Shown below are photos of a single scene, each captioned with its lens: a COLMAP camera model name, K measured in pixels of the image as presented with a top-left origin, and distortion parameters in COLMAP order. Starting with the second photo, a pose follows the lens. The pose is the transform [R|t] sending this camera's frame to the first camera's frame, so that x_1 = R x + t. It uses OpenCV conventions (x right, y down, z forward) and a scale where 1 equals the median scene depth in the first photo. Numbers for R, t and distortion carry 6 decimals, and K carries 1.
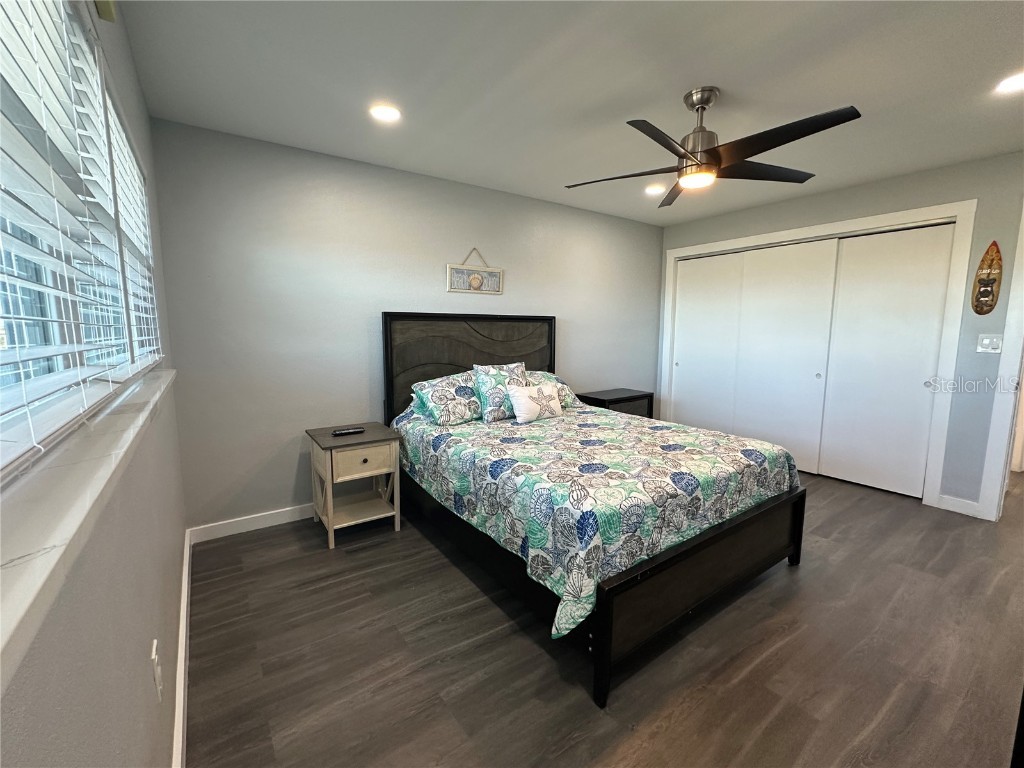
lens RADIAL K [[435.5, 0, 510.1], [0, 435.5, 390.9], [0, 0, 1]] dist [0.005233, -0.000369]
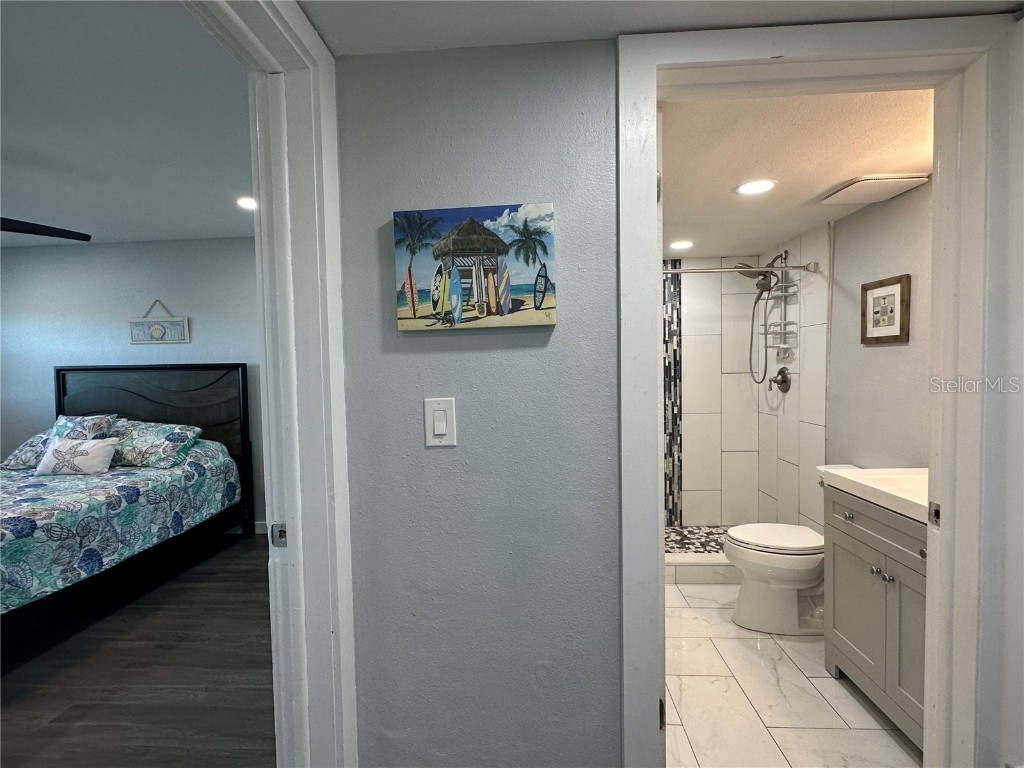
lens RADIAL K [[501.8, 0, 511.2], [0, 501.8, 387.0], [0, 0, 1]] dist [0.001755, -0.001040]
pose [[0.778194, 0.010523, -0.627935, 1.303179], [-0.071332, 0.994870, -0.071729, -0.100226], [0.623959, 0.100611, 0.774953, 0.627614]]
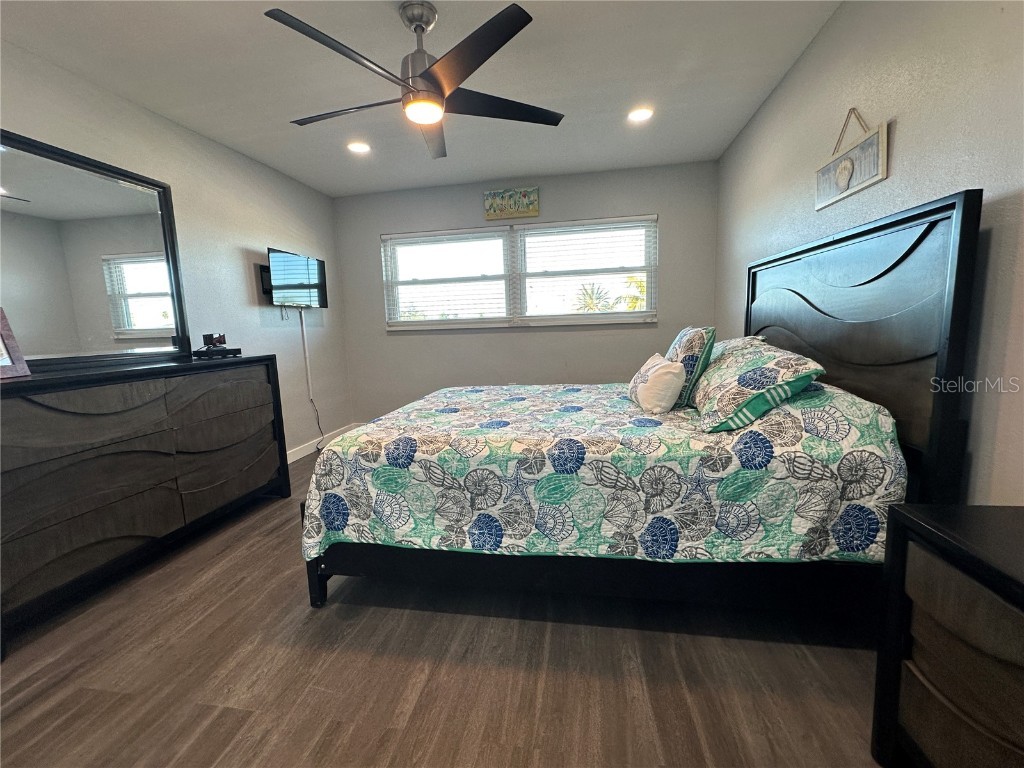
lens RADIAL K [[435.5, 0, 513.8], [0, 435.5, 381.8], [0, 0, 1]] dist [0.005233, -0.000369]
pose [[-0.710813, 0.123260, -0.692497, 0.606156], [-0.060704, 0.970102, 0.234983, -0.108432], [0.700757, 0.209066, -0.682079, 1.146527]]
